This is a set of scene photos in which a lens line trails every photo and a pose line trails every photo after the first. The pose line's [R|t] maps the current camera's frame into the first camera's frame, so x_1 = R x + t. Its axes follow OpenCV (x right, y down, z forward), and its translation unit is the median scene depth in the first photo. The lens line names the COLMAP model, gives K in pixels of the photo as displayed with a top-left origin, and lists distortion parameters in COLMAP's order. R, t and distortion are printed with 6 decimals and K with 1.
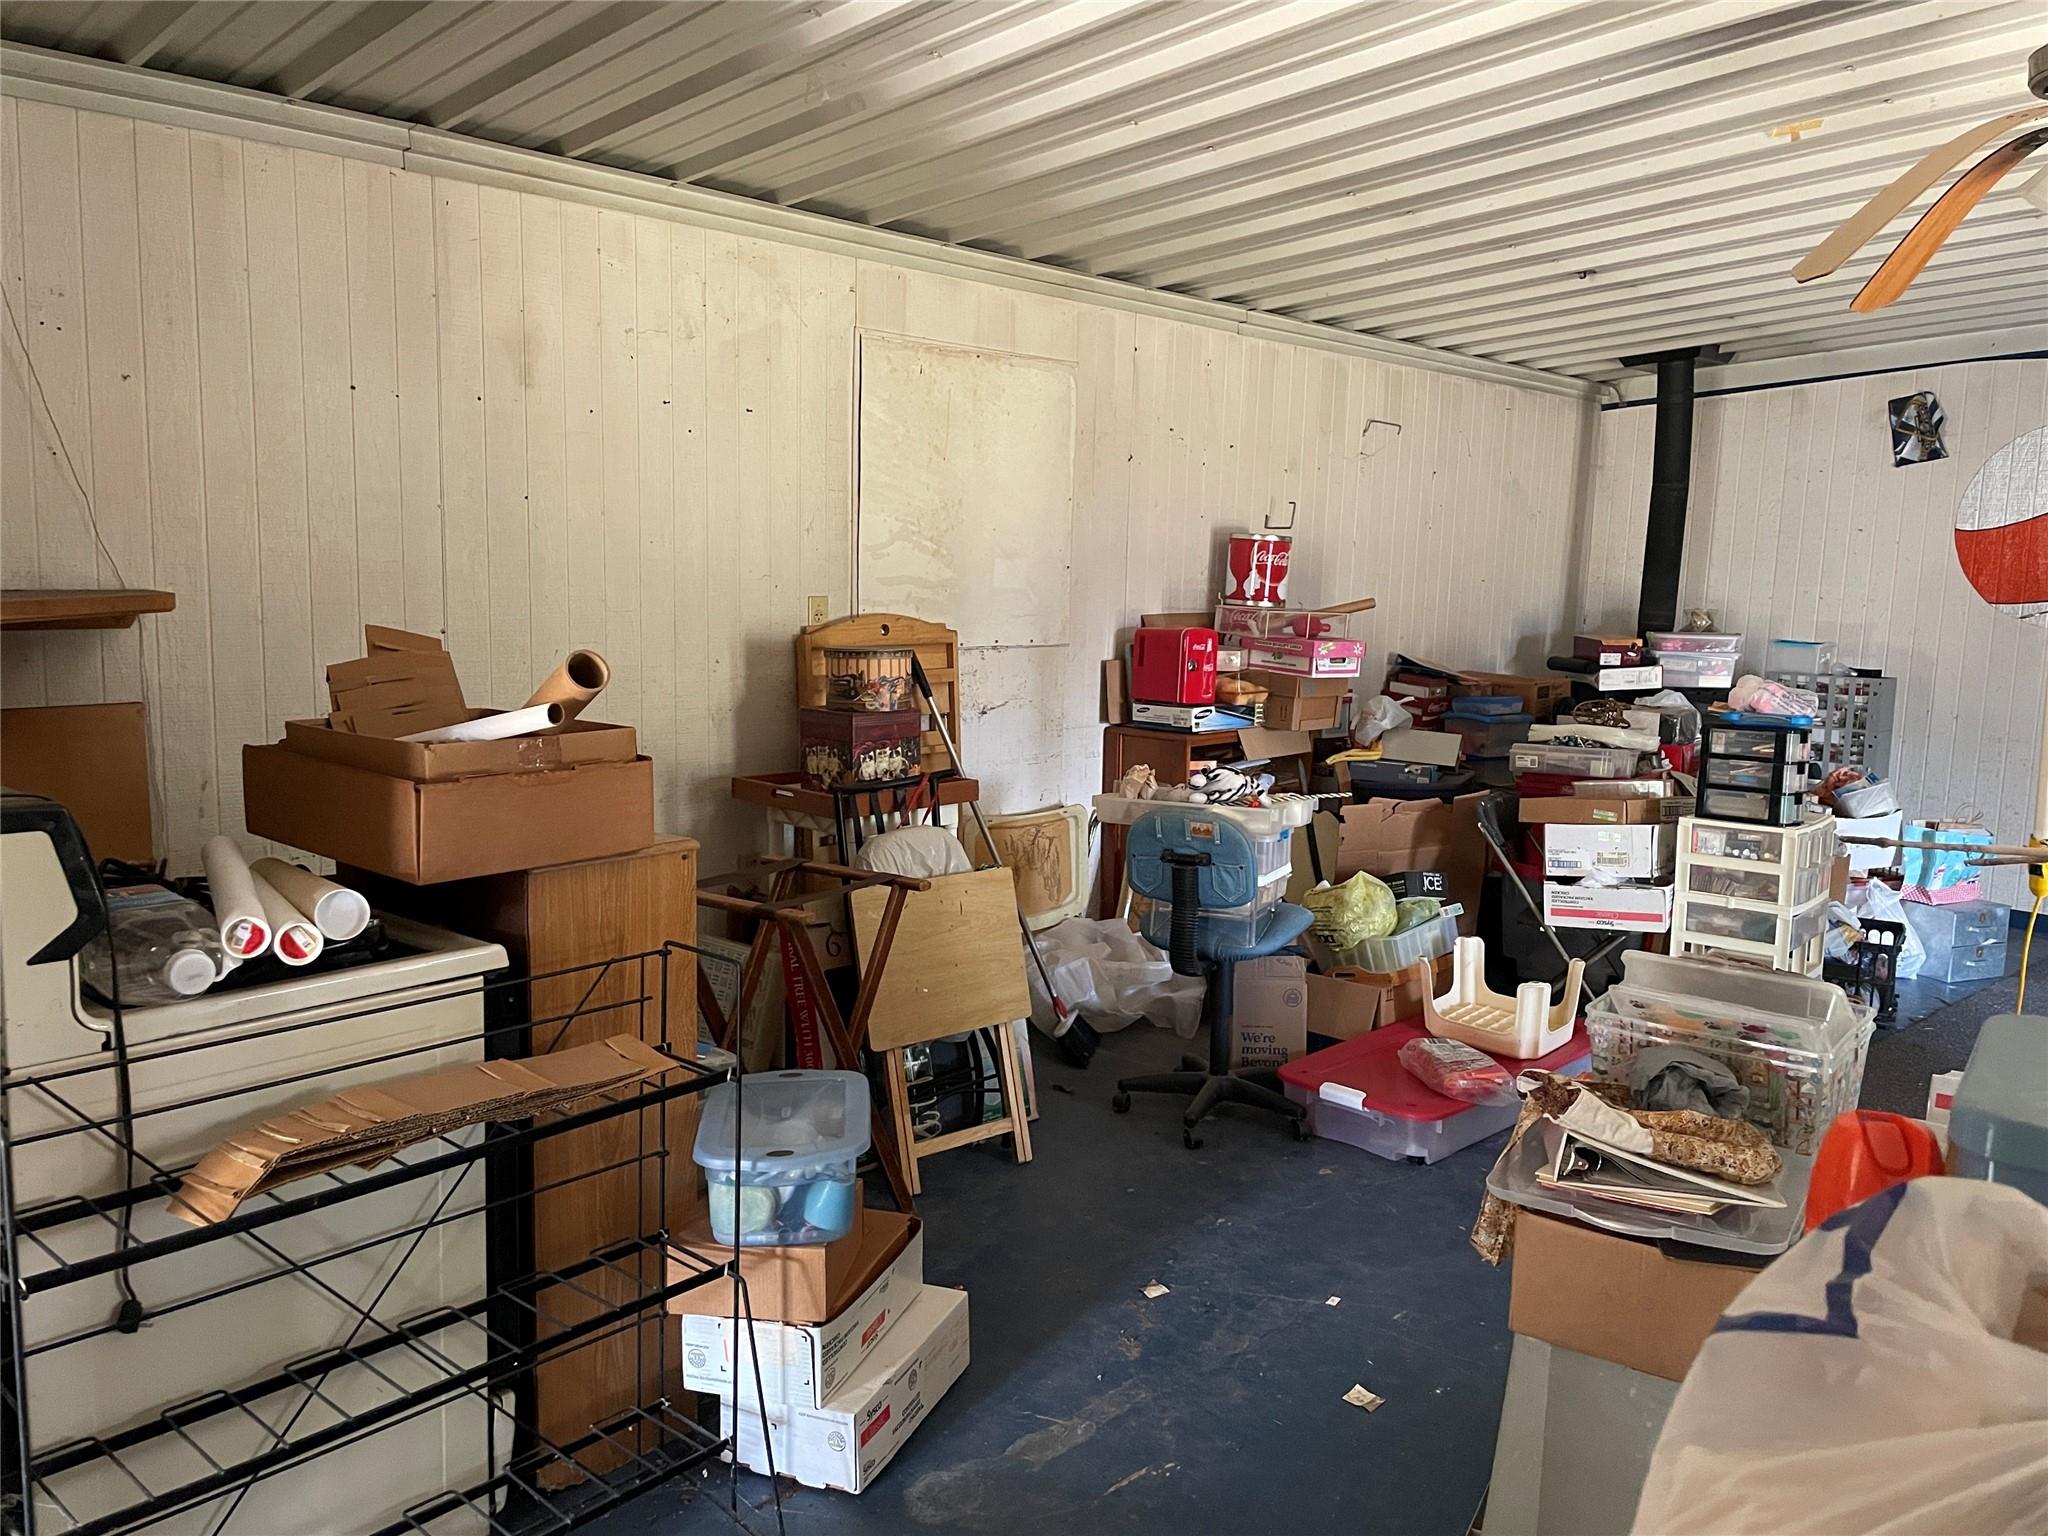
lens RADIAL K [[1527.4, 0, 1028.3], [0, 1527.4, 766.1], [0, 0, 1]] dist [0.046430, -0.049356]
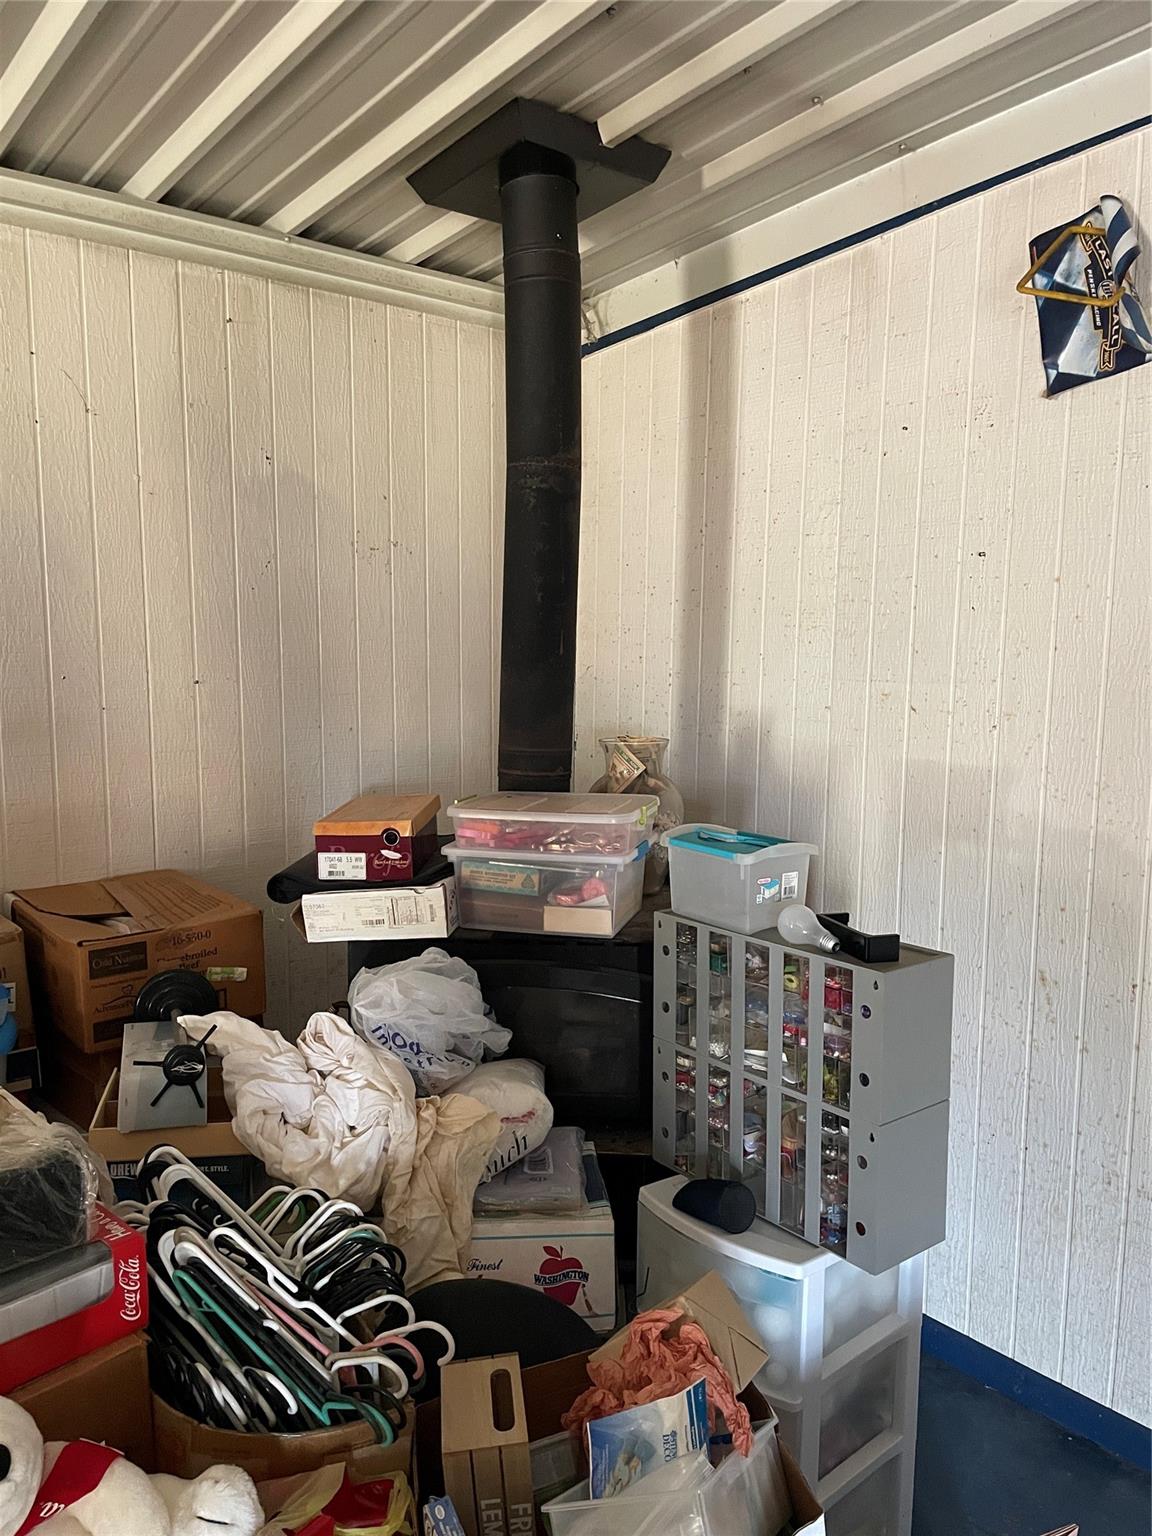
lens RADIAL K [[1145.6, 0, 573.3], [0, 1145.6, 769.2], [0, 0, 1]] dist [0.046430, -0.049356]
pose [[0.994452, -0.008322, -0.104857, 0.475529], [0.005654, 0.999653, -0.025721, -0.087840], [0.105035, 0.024986, 0.994155, 0.691728]]
